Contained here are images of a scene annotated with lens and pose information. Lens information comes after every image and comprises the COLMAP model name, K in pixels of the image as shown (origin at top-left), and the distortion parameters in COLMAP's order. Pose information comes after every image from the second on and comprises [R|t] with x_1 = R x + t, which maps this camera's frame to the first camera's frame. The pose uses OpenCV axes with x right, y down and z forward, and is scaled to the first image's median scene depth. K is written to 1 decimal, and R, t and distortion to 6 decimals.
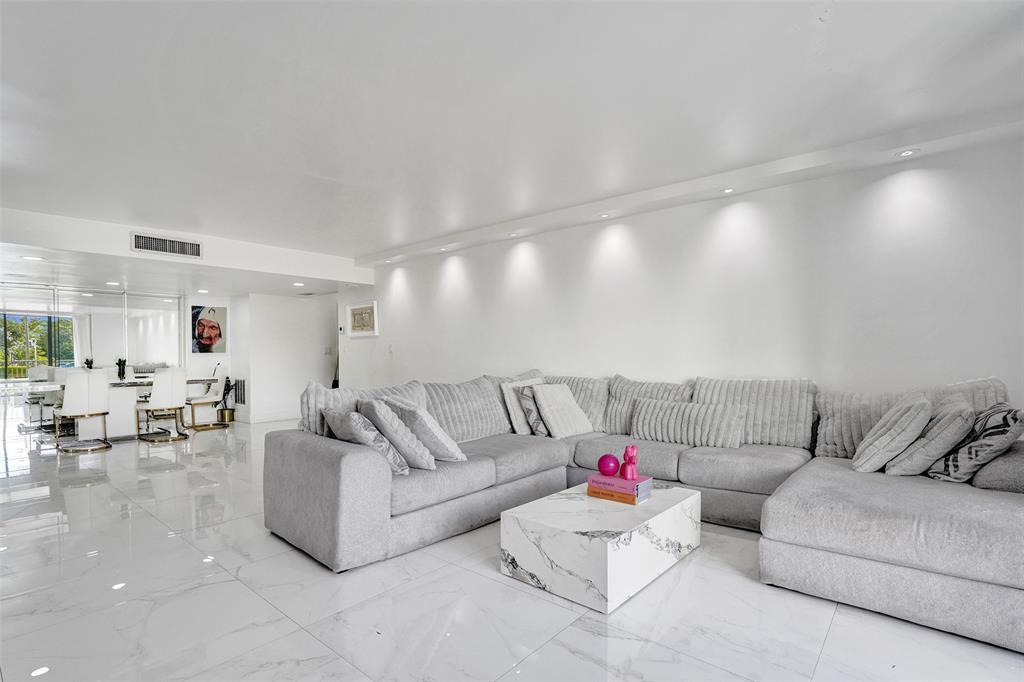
lens RADIAL K [[491.8, 0, 512.6], [0, 491.8, 359.5], [0, 0, 1]] dist [-0.035036, 0.017112]
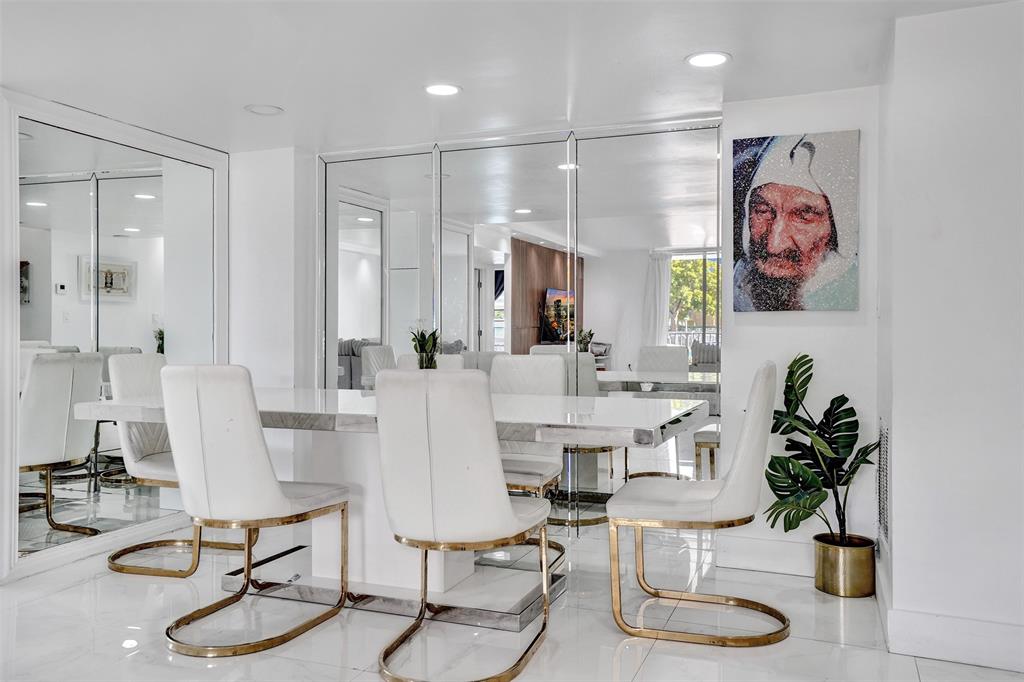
lens RADIAL K [[867.4, 0, 511.7], [0, 867.4, 334.7], [0, 0, 1]] dist [0.051615, 0.011344]
pose [[0.356564, 0.011954, -0.934194, -0.279934], [-0.014986, 0.999863, 0.007074, -0.002750], [0.934151, 0.011477, 0.356694, 0.810765]]
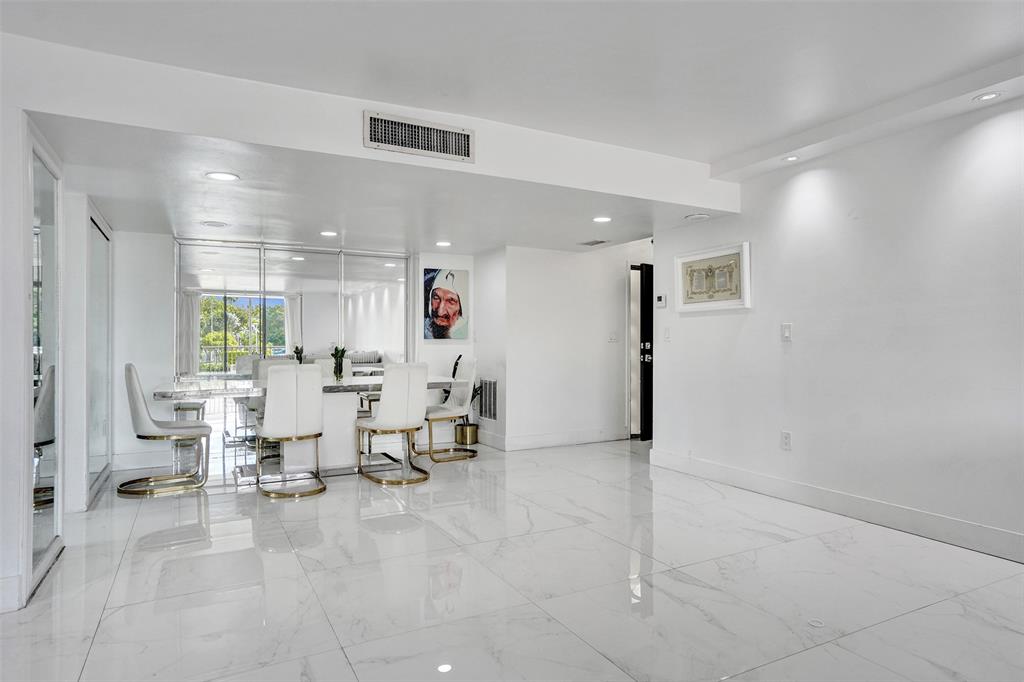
lens RADIAL K [[585.6, 0, 511.6], [0, 585.6, 342.2], [0, 0, 1]] dist [-0.020356, 0.003914]
pose [[0.931388, 0.006833, -0.363963, -0.290291], [-0.009638, 0.999936, -0.005890, -0.006338], [0.363900, 0.008993, 0.931395, 0.335034]]
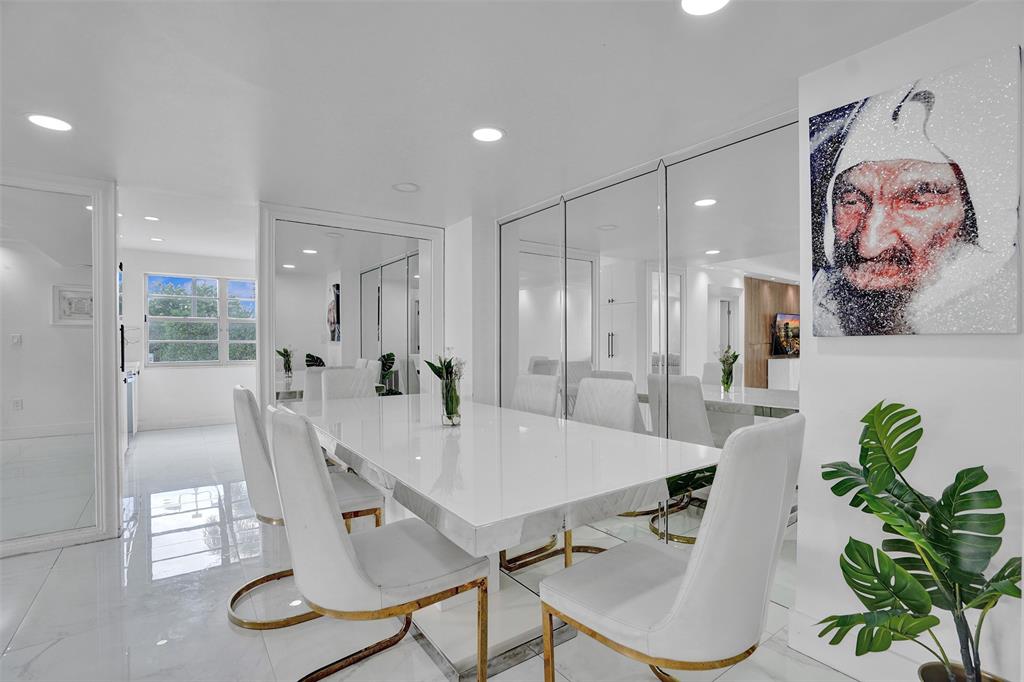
lens RADIAL K [[491.8, 0, 511.4], [0, 491.8, 346.4], [0, 0, 1]] dist [-0.035036, 0.017112]
pose [[-0.225688, 0.013896, -0.974100, -0.479284], [-0.009416, 0.999820, 0.016444, -0.013406], [0.974154, 0.012883, -0.225517, 1.050714]]
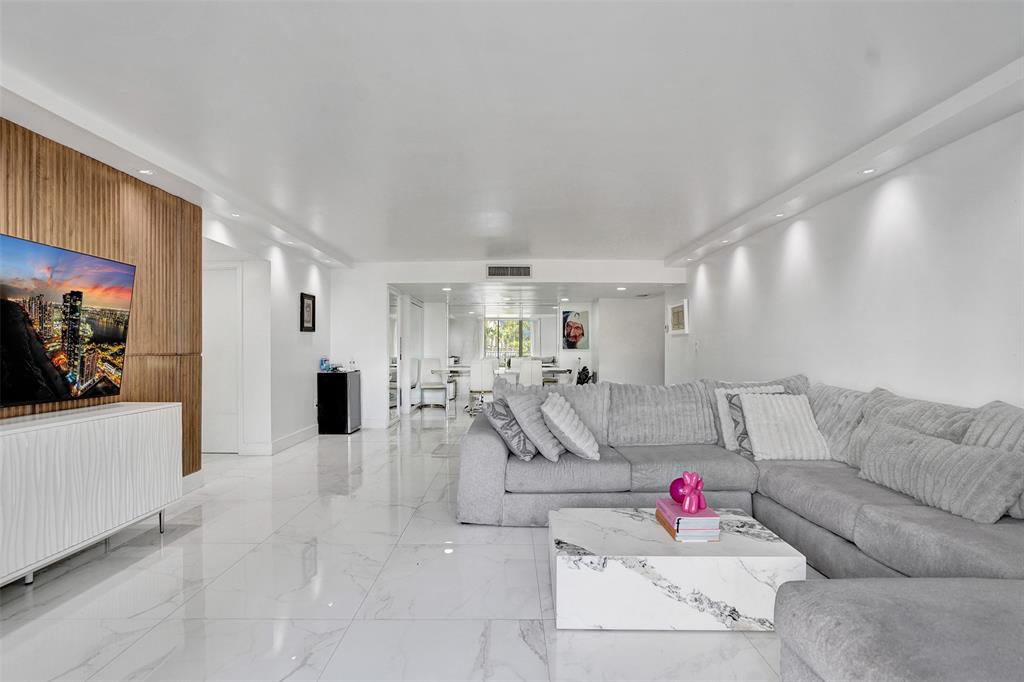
lens RADIAL K [[491.8, 0, 520.6], [0, 491.8, 348.3], [0, 0, 1]] dist [-0.035036, 0.017112]
pose [[0.664073, 0.008771, -0.747617, 0.252592], [-0.015950, 0.999870, -0.002437, -0.011247], [0.747498, 0.013543, 0.664126, 0.082635]]
